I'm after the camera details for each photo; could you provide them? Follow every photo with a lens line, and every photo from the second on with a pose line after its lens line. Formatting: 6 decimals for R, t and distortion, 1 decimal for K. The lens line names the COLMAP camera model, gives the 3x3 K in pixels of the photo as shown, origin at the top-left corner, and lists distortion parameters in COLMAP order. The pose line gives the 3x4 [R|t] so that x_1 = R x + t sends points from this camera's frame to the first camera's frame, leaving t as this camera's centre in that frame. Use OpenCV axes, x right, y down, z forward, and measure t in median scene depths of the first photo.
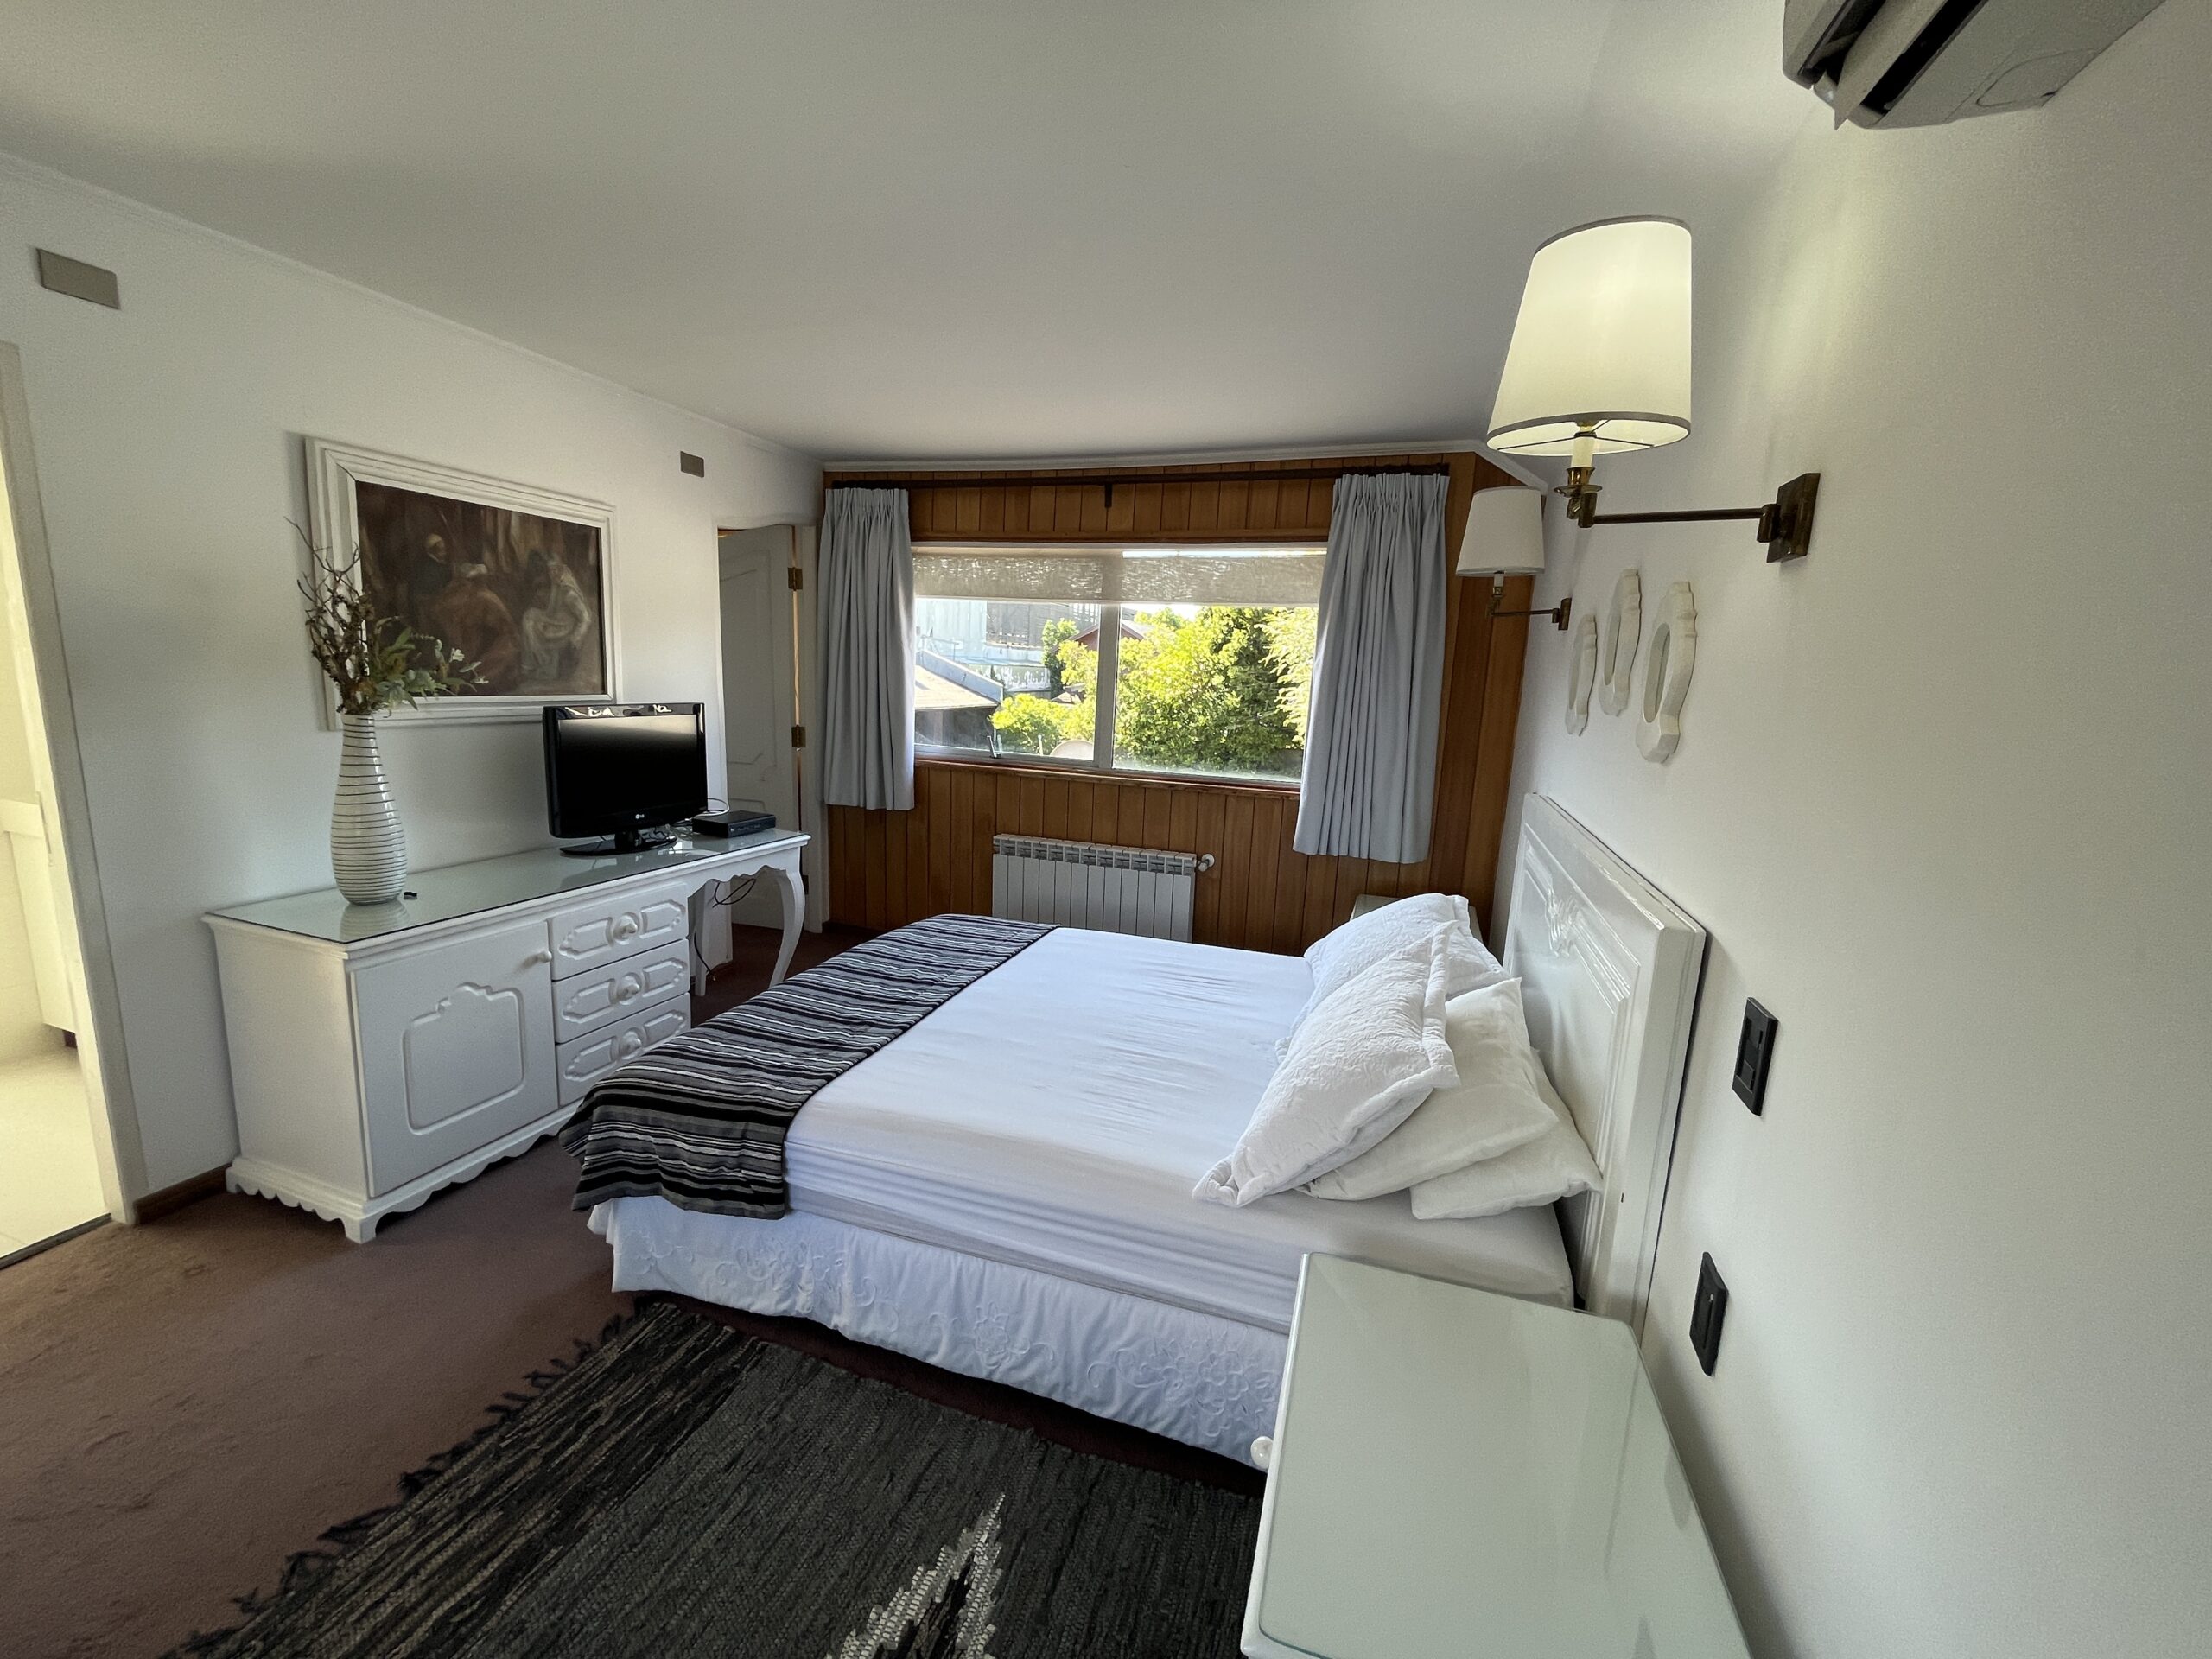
lens RADIAL K [[894.1, 0, 1107.3], [0, 894.1, 829.5], [0, 0, 1]] dist [0.000618, 0.000090]
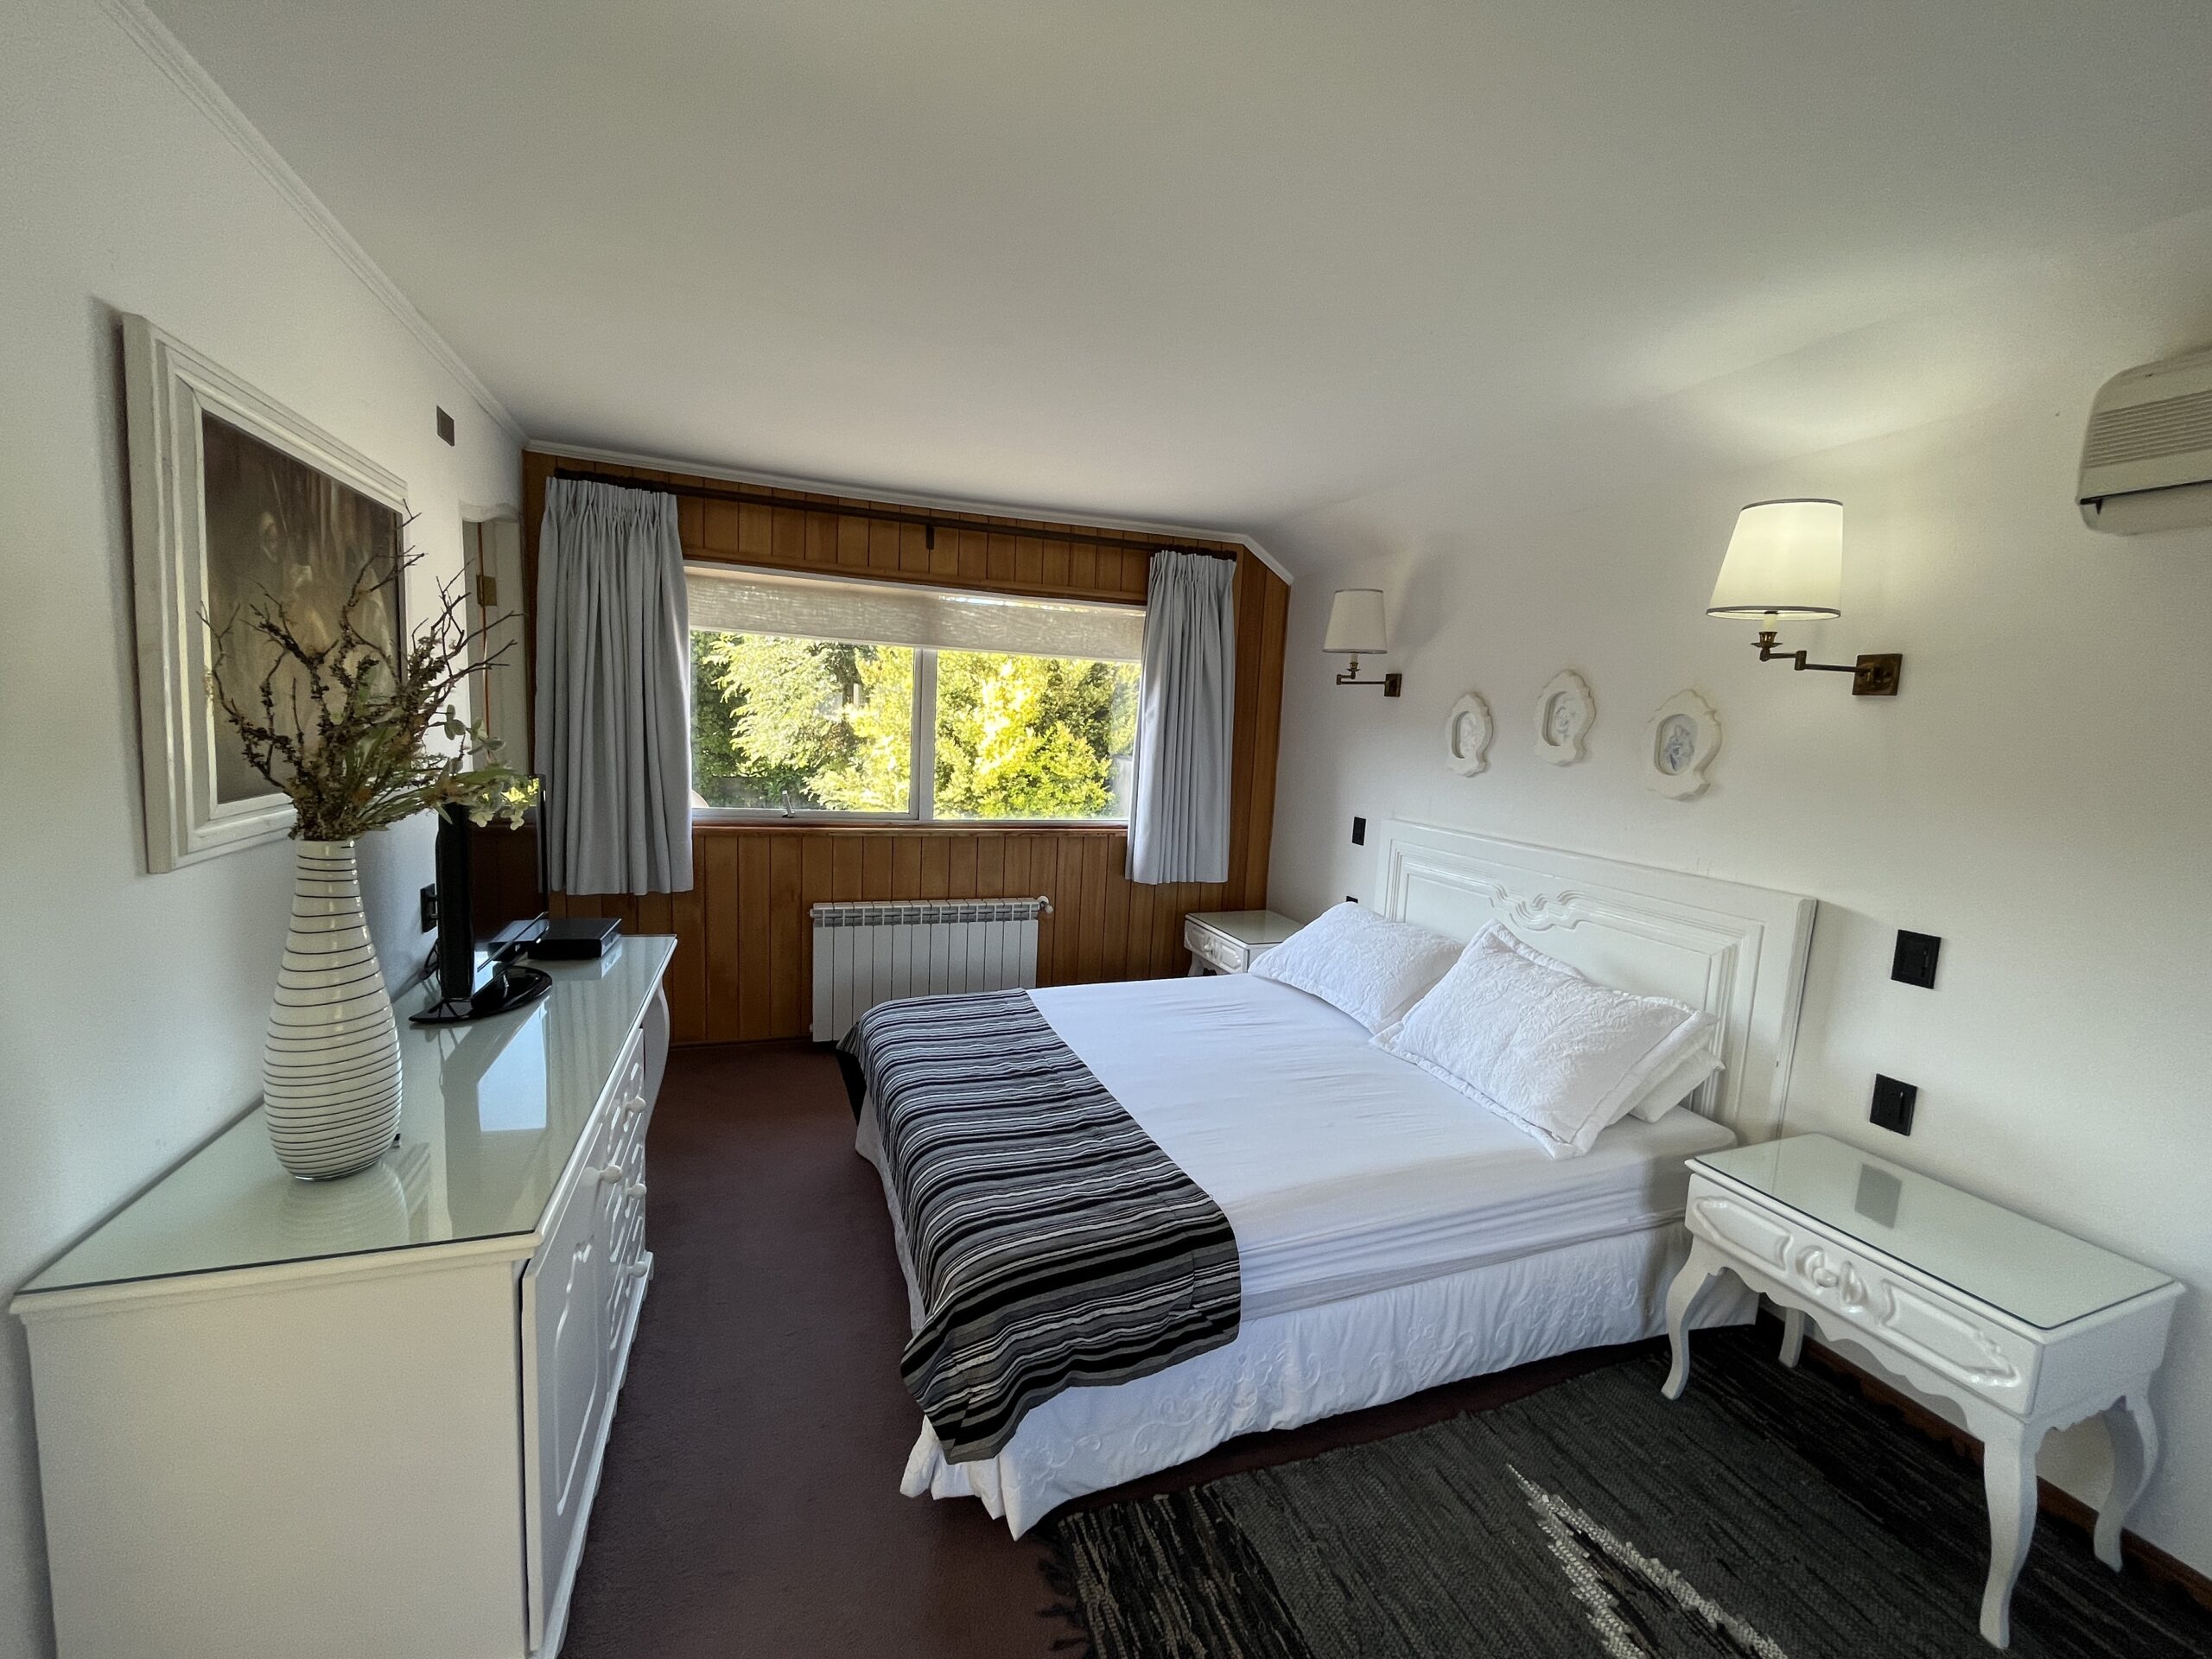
lens RADIAL K [[893.7, 0, 1097.7], [0, 893.7, 825.8], [0, 0, 1]] dist [-0.000712, -0.000251]
pose [[0.778000, -0.080871, 0.623038, -0.644878], [0.096000, 0.995338, 0.009320, -0.076563], [-0.620887, 0.052561, 0.782136, 0.209941]]
